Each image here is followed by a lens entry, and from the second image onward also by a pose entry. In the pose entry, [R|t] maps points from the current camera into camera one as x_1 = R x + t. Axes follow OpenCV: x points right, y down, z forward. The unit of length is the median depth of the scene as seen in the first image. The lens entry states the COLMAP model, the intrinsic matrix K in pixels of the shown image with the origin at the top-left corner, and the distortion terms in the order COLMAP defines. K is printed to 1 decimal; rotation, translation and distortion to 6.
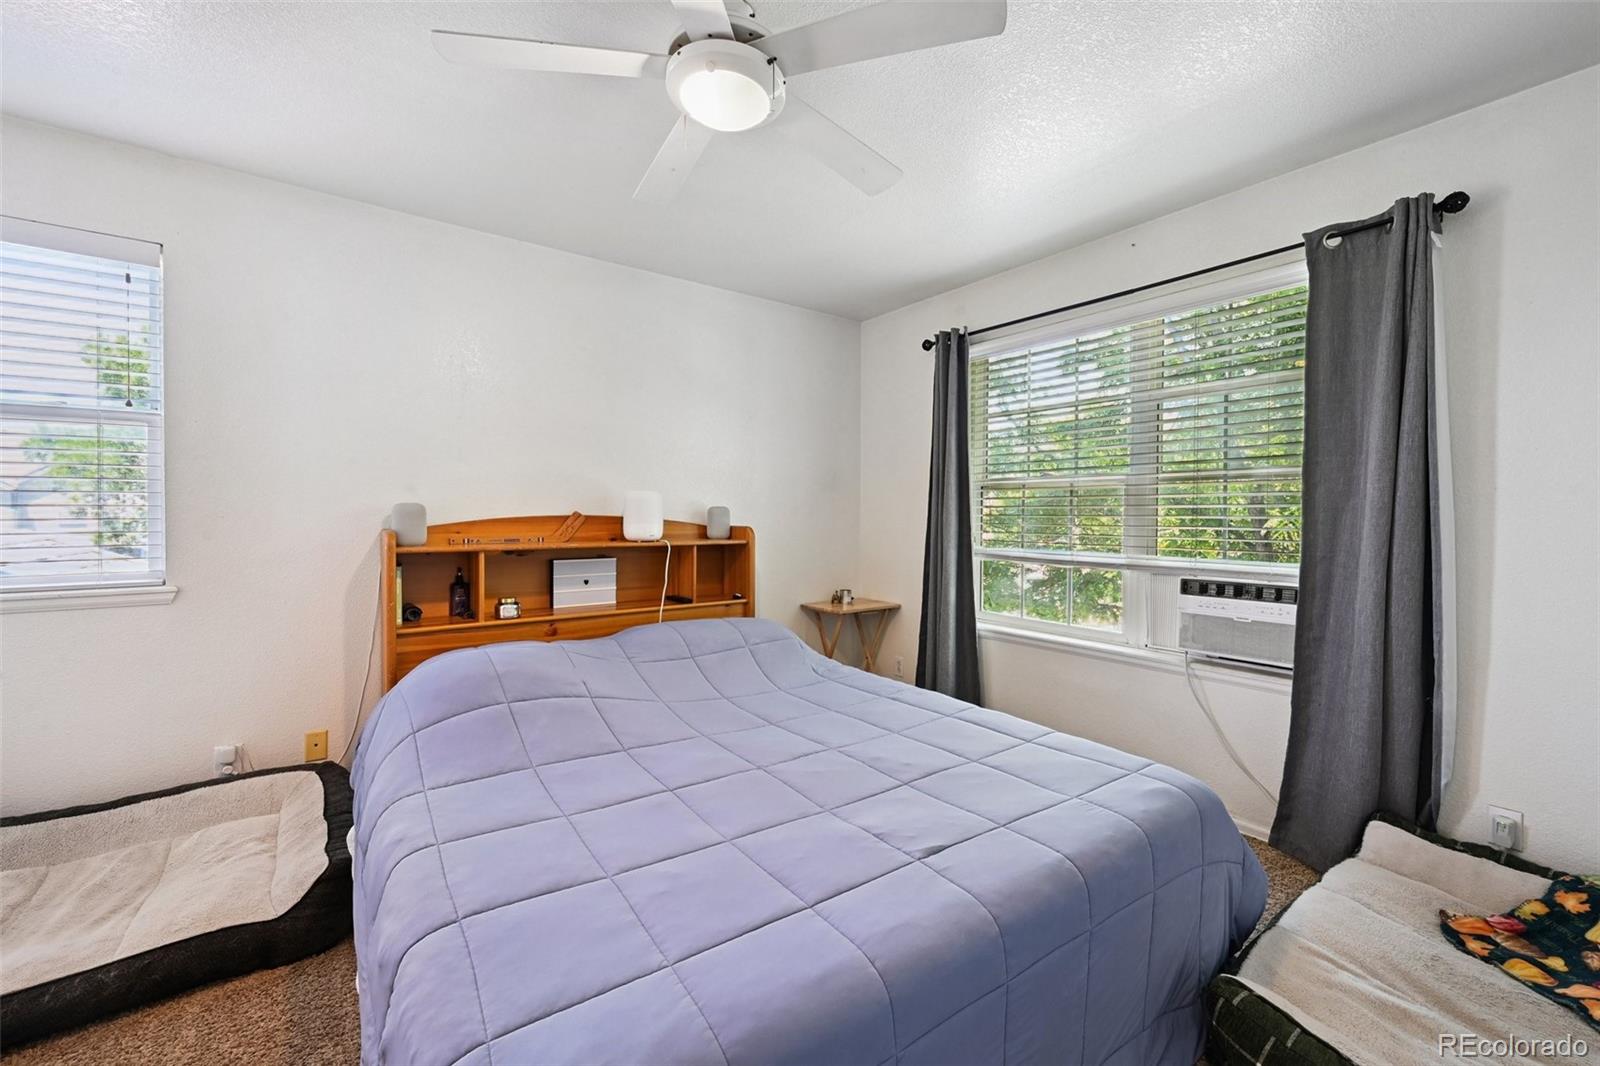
lens RADIAL K [[649.2, 0, 800.1], [0, 649.2, 518.9], [0, 0, 1]] dist [-0.000202, 0.000092]
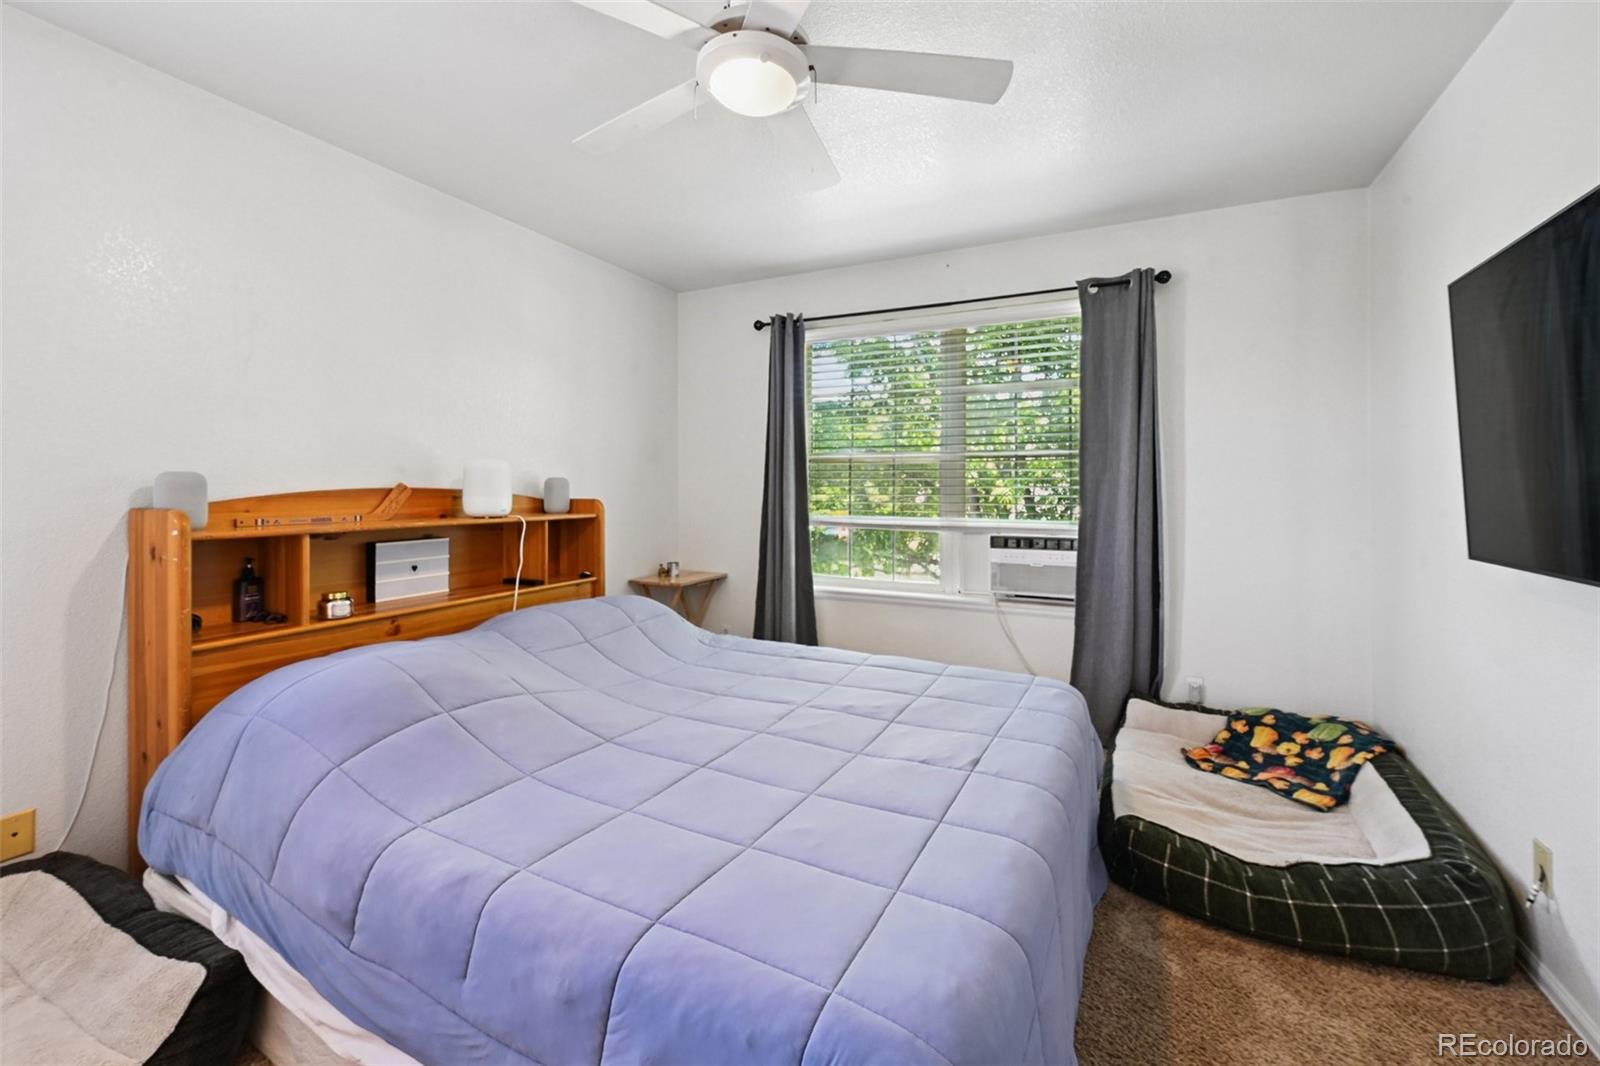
lens RADIAL K [[665.4, 0, 796.6], [0, 665.4, 479.6], [0, 0, 1]] dist [-0.000518, 0.000072]
pose [[0.889050, 0.001452, 0.457808, -0.325207], [0.006210, 0.999865, -0.015231, 0.000004], [-0.457769, 0.016384, 0.888920, 0.020208]]
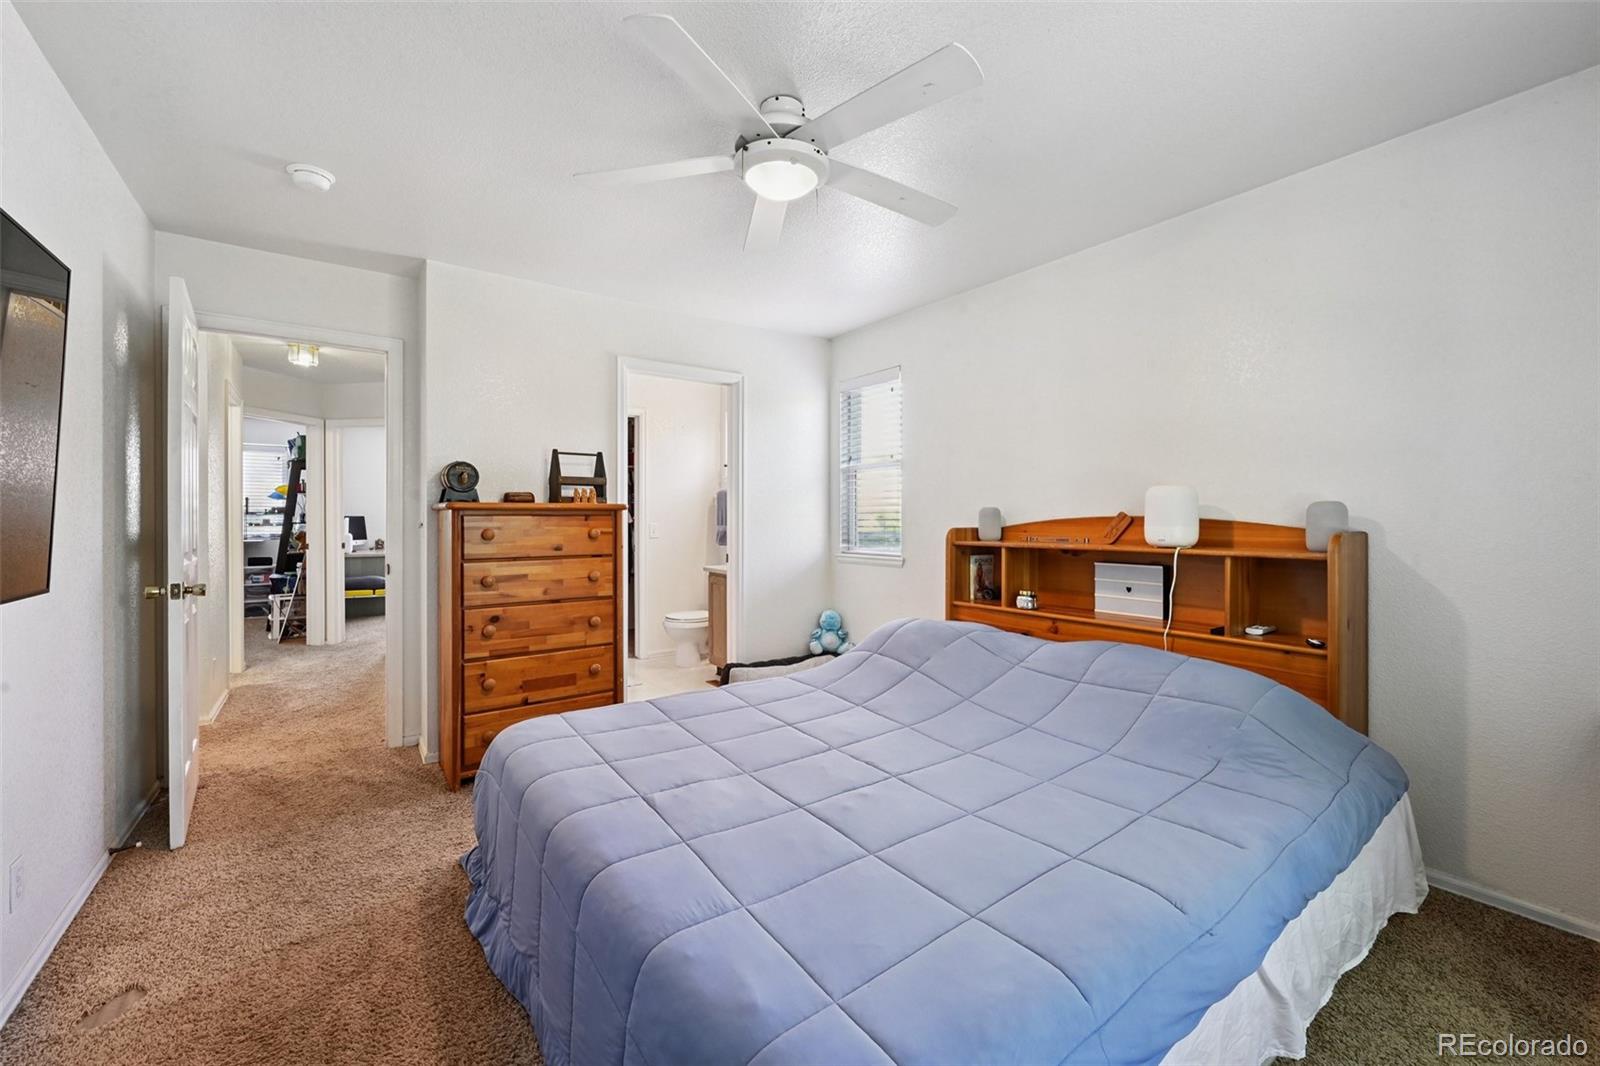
lens RADIAL K [[649.2, 0, 800.1], [0, 649.2, 518.9], [0, 0, 1]] dist [-0.000202, 0.000092]
pose [[0.020658, -0.002082, -0.999784, 0.650010], [-0.014959, 0.999885, -0.002391, 0.008646], [0.999675, 0.015005, 0.020624, 0.595980]]
